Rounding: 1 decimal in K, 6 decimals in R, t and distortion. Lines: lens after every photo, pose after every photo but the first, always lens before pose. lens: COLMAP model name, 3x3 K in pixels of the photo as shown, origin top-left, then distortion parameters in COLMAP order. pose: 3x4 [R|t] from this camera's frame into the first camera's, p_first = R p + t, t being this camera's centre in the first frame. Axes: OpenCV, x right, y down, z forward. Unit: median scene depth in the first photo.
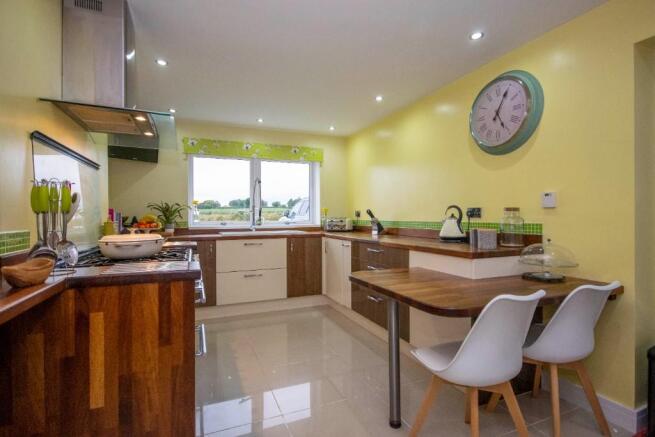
lens RADIAL K [[321.2, 0, 328.4], [0, 321.2, 215.8], [0, 0, 1]] dist [0.000123, -0.000016]
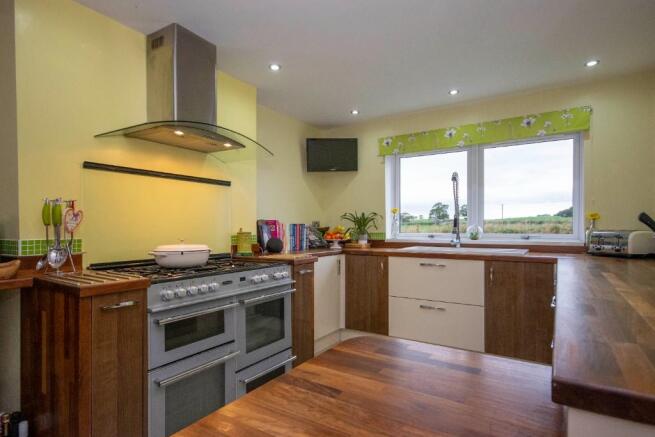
lens RADIAL K [[350.9, 0, 326.8], [0, 350.9, 225.1], [0, 0, 1]] dist [0.004797, 0.000176]
pose [[0.566005, 0.000854, -0.824402, 0.269492], [0.000895, 0.999998, 0.001650, -0.004218], [0.824401, -0.001672, 0.566003, 0.323634]]
